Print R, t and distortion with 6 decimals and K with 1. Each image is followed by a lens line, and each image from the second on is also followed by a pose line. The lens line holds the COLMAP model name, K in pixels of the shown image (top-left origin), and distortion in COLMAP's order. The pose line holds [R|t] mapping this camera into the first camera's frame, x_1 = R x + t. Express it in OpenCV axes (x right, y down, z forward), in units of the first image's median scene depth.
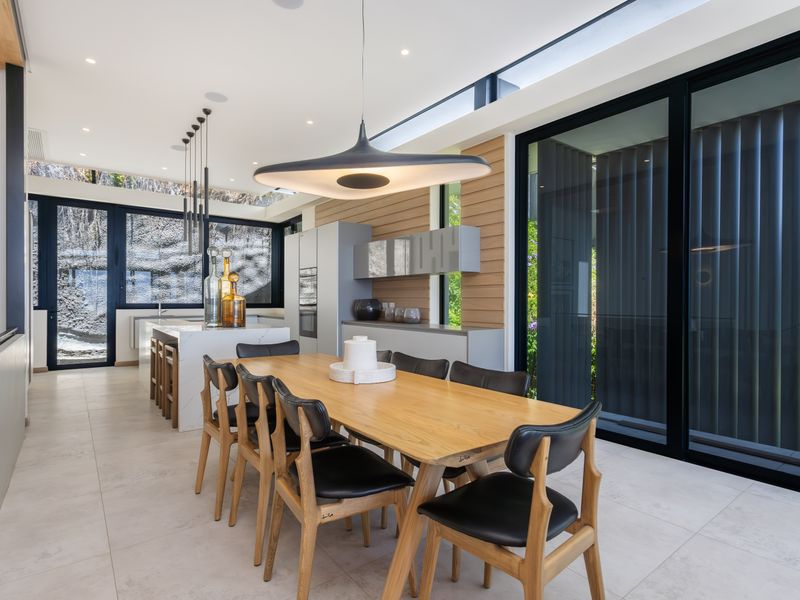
lens RADIAL K [[415.8, 0, 411.6], [0, 415.8, 302.2], [0, 0, 1]] dist [0.001624, -0.000082]
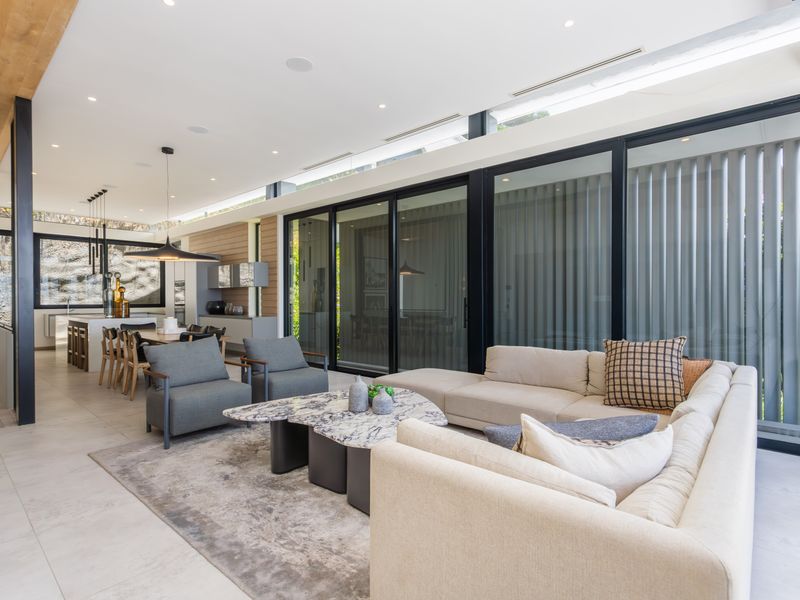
lens RADIAL K [[415.8, 0, 411.6], [0, 415.8, 302.2], [0, 0, 1]] dist [0.001624, -0.000082]
pose [[0.985496, -0.006875, 0.169560, 0.357674], [0.006461, 0.999975, 0.002993, -0.003131], [-0.169577, -0.001854, 0.985515, -0.700413]]
